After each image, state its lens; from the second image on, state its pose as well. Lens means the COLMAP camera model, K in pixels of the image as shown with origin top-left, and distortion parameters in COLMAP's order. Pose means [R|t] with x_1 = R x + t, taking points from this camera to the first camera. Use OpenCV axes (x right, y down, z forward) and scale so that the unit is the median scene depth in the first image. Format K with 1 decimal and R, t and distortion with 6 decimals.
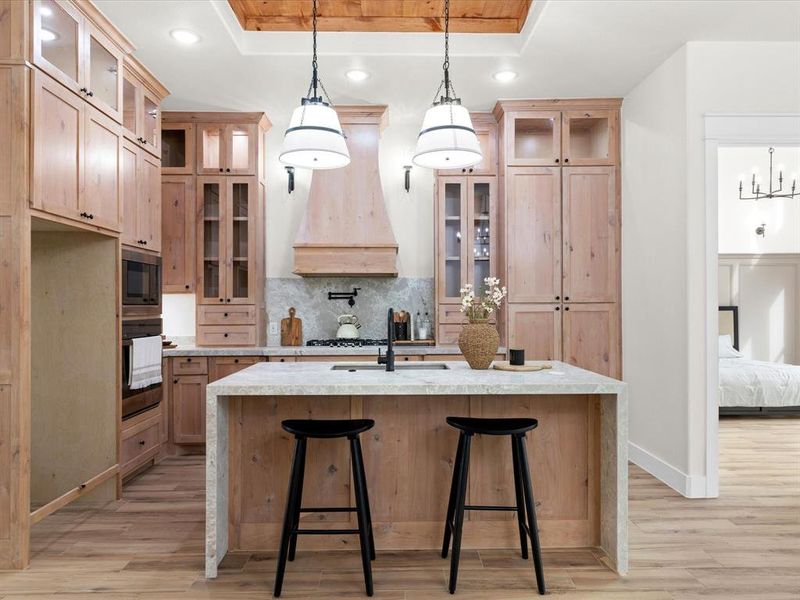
lens RADIAL K [[548.2, 0, 399.6], [0, 548.2, 311.1], [0, 0, 1]] dist [0.001862, -0.000869]
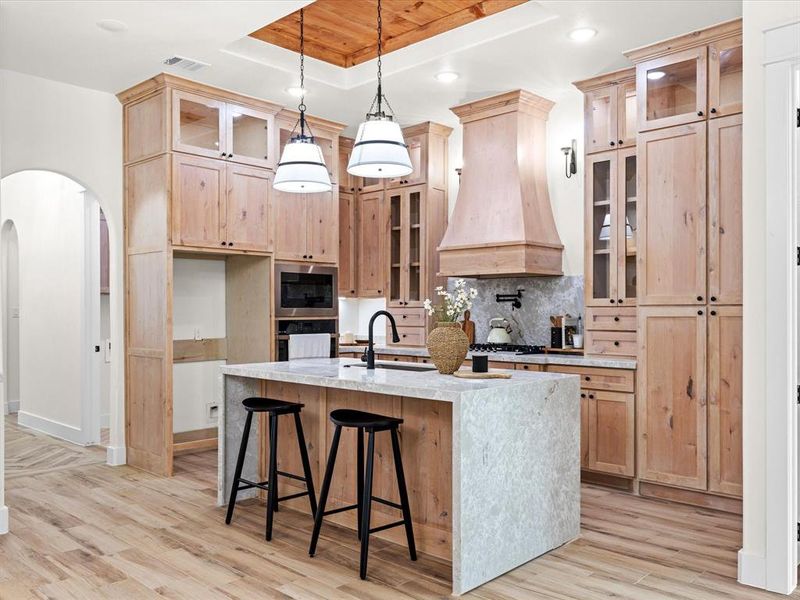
lens RADIAL K [[669.8, 0, 397.3], [0, 669.8, 319.4], [0, 0, 1]] dist [0.004162, -0.000281]
pose [[0.709673, 0.012258, -0.704424, 0.635412], [-0.007966, 0.999924, 0.009374, -0.000686], [0.704486, -0.001041, 0.709717, 0.064492]]
